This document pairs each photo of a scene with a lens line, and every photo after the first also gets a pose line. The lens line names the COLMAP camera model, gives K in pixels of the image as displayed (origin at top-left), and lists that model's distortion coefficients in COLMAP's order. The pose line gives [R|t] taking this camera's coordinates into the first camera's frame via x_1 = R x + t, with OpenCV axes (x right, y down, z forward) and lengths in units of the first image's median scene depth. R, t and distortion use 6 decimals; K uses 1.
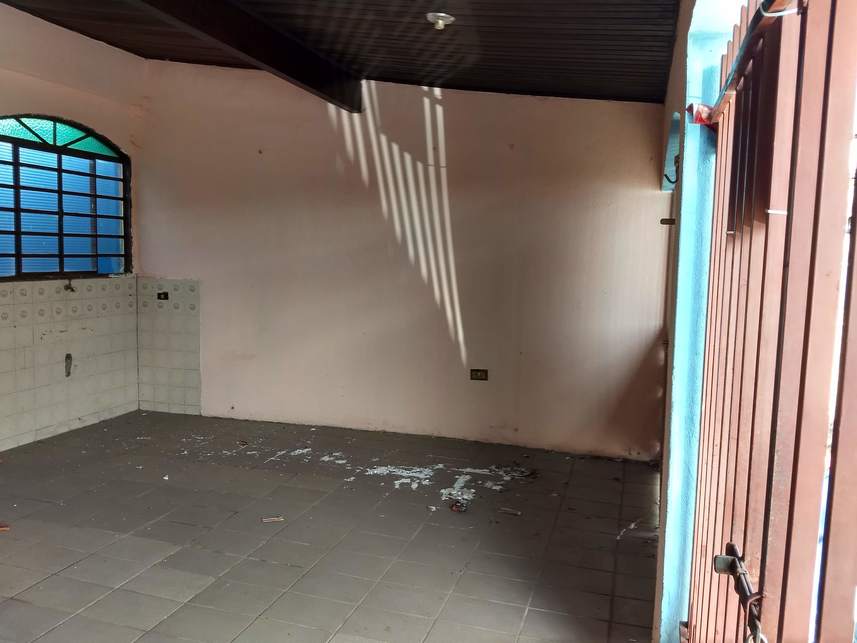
lens RADIAL K [[686.6, 0, 428.6], [0, 686.6, 321.5], [0, 0, 1]] dist [0.014176, -0.017526]
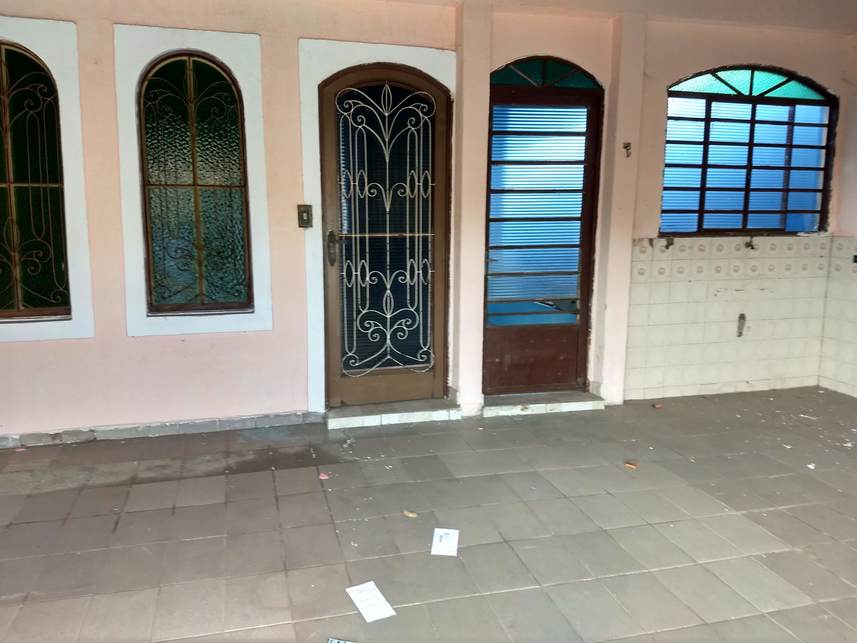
lens RADIAL K [[686.6, 0, 428.2], [0, 686.6, 318.1], [0, 0, 1]] dist [0.014176, -0.017526]
pose [[0.543280, 0.110625, -0.832231, 0.043920], [-0.076052, 0.993690, 0.082440, 0.006971], [0.836100, 0.018505, 0.548265, 0.100743]]
